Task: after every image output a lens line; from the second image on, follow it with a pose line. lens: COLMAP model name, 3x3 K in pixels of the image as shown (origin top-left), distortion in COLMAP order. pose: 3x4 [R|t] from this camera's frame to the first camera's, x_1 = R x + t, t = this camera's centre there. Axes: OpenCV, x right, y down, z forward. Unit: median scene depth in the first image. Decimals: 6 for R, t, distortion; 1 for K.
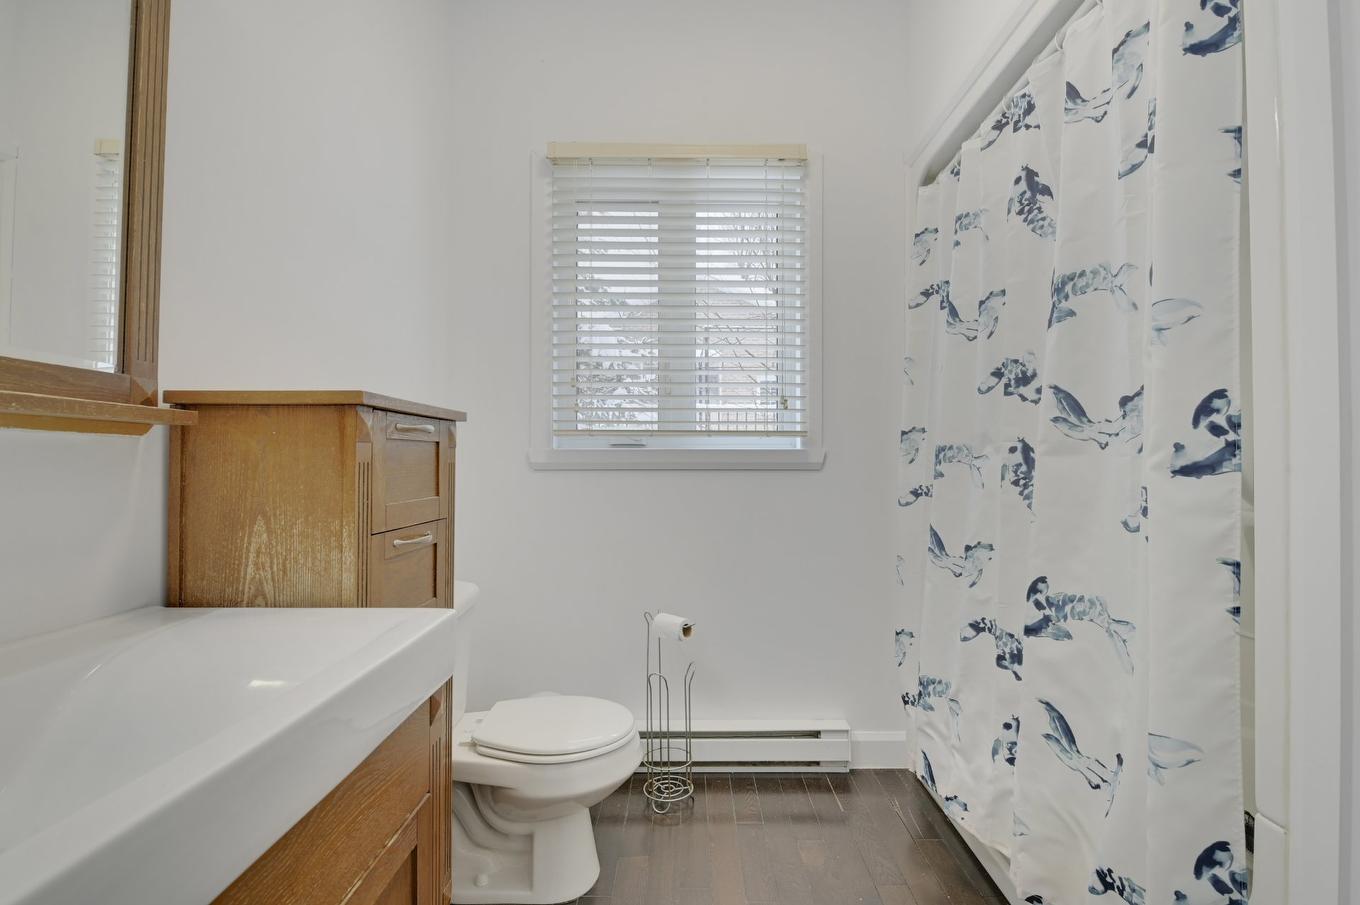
lens RADIAL K [[673.8, 0, 677.9], [0, 673.8, 454.5], [0, 0, 1]] dist [0.003332, -0.009568]
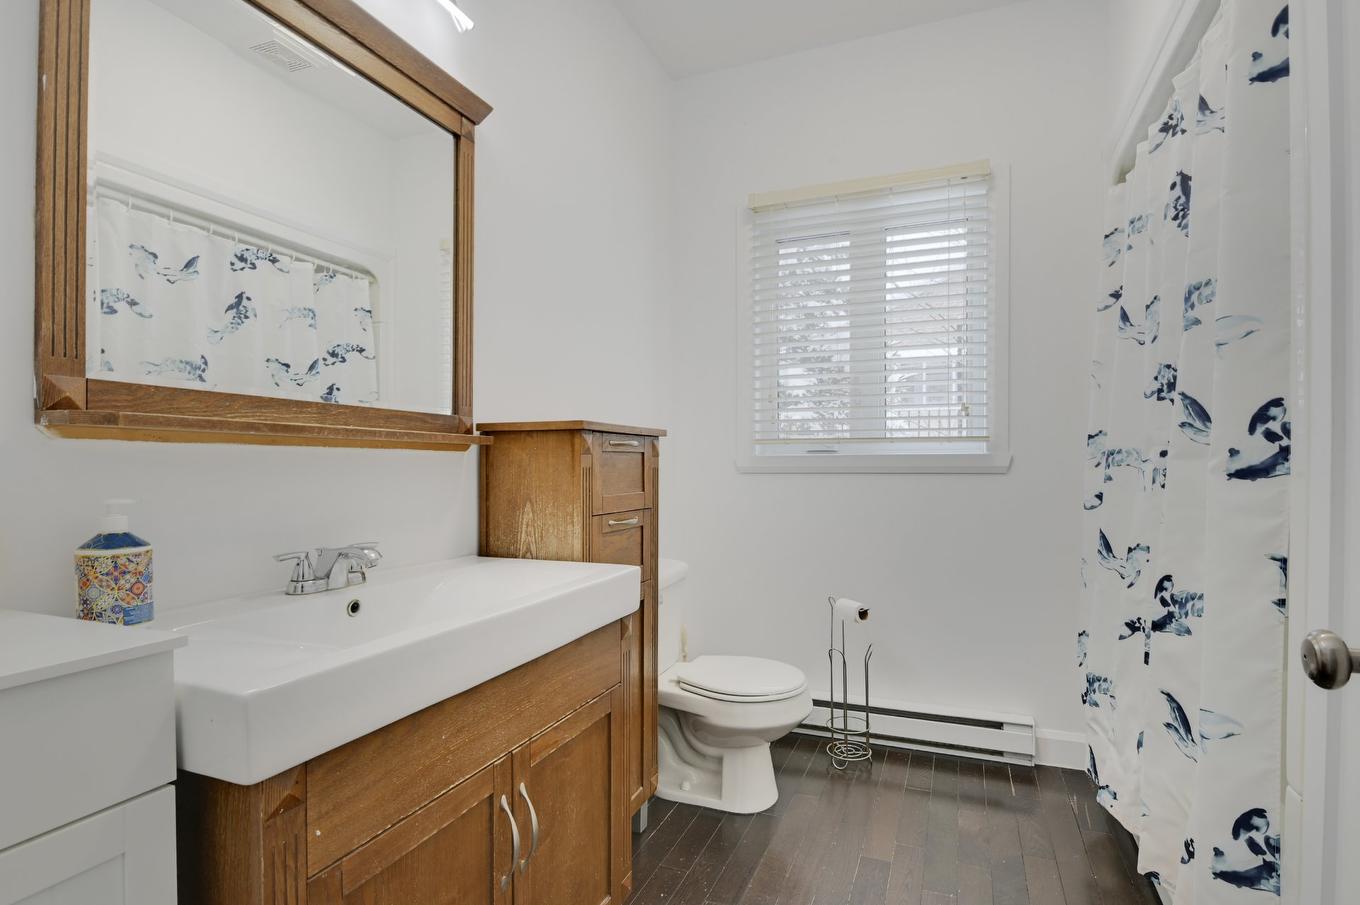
lens RADIAL K [[679.1, 0, 682.2], [0, 679.1, 475.6], [0, 0, 1]] dist [-0.000516, -0.001243]
pose [[0.928740, 0.002639, -0.370722, 0.229517], [0.006744, 0.999689, 0.024011, -0.004033], [0.370670, -0.024800, 0.928433, -0.256559]]
